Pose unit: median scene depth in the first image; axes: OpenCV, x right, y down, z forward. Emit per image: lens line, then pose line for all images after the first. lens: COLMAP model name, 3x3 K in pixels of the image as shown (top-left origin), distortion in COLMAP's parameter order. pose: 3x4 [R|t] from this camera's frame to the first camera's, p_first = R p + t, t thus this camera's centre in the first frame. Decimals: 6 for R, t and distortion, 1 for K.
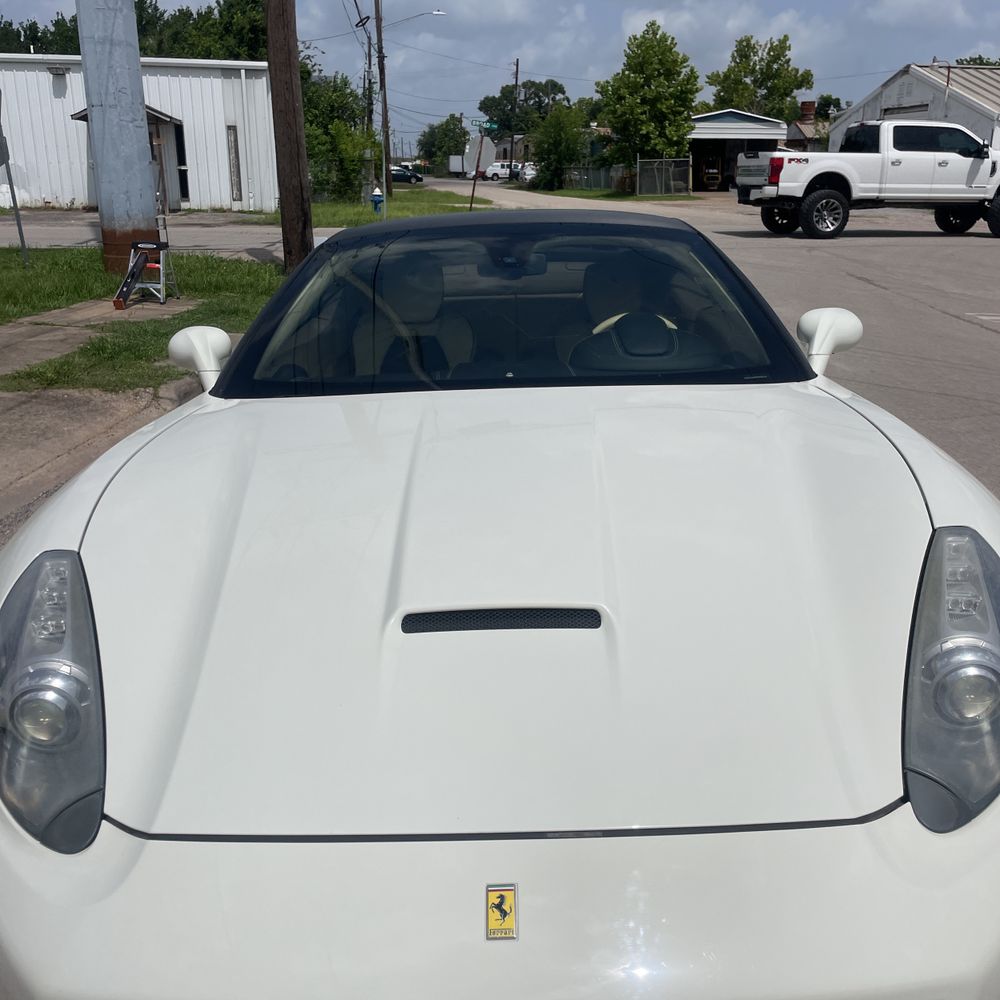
lens RADIAL K [[1017.2, 0, 502.0], [0, 1017.2, 502.1], [0, 0, 1]] dist [0.089997, -0.126530]
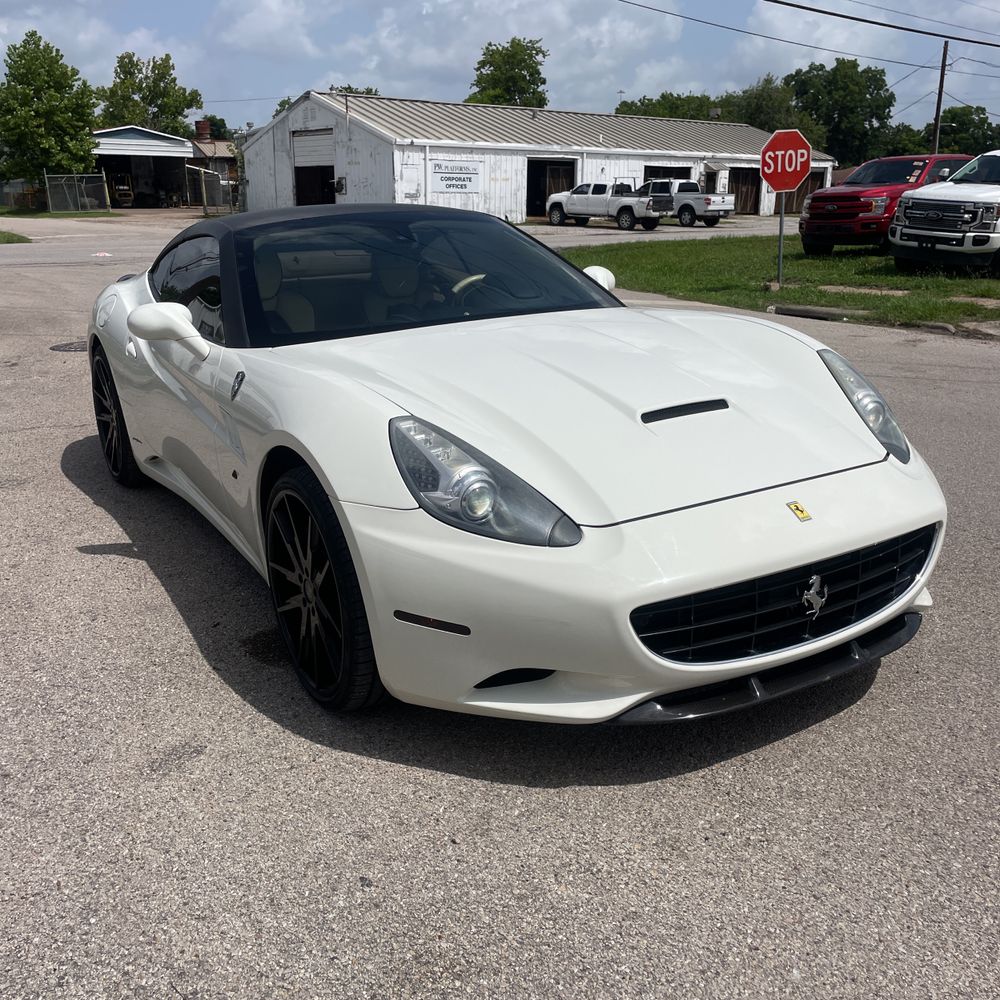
lens RADIAL K [[1011.8, 0, 501.7], [0, 1011.8, 492.7], [0, 0, 1]] dist [0.080475, -0.108271]
pose [[0.857197, -0.149972, 0.492668, -0.122654], [0.160920, 0.986757, 0.020390, 0.017671], [-0.489201, 0.061802, 0.869979, -0.040814]]
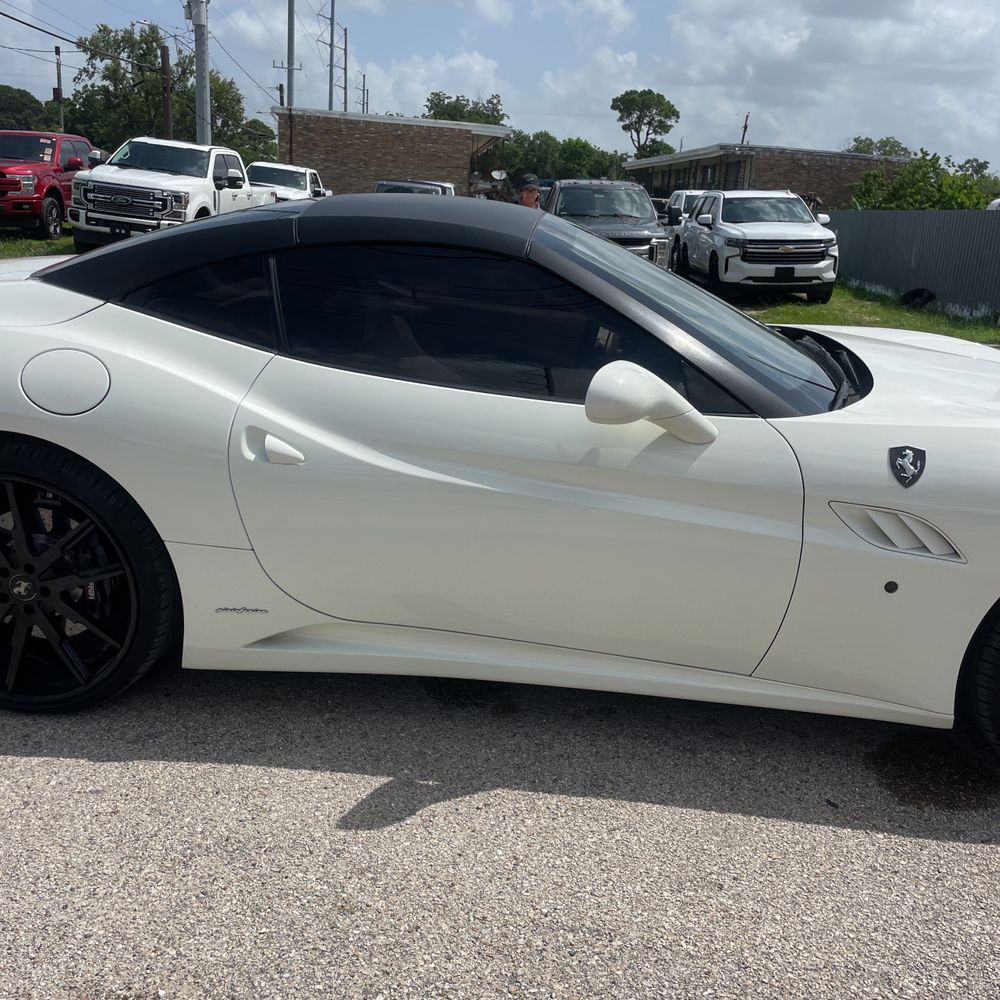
lens RADIAL K [[1002.7, 0, 508.7], [0, 1002.7, 500.9], [0, 0, 1]] dist [0.082132, -0.106478]
pose [[0.066809, -0.278043, 0.958242, -0.216652], [0.241330, 0.936376, 0.254873, -0.059325], [-0.968141, 0.214225, 0.129658, 0.213409]]
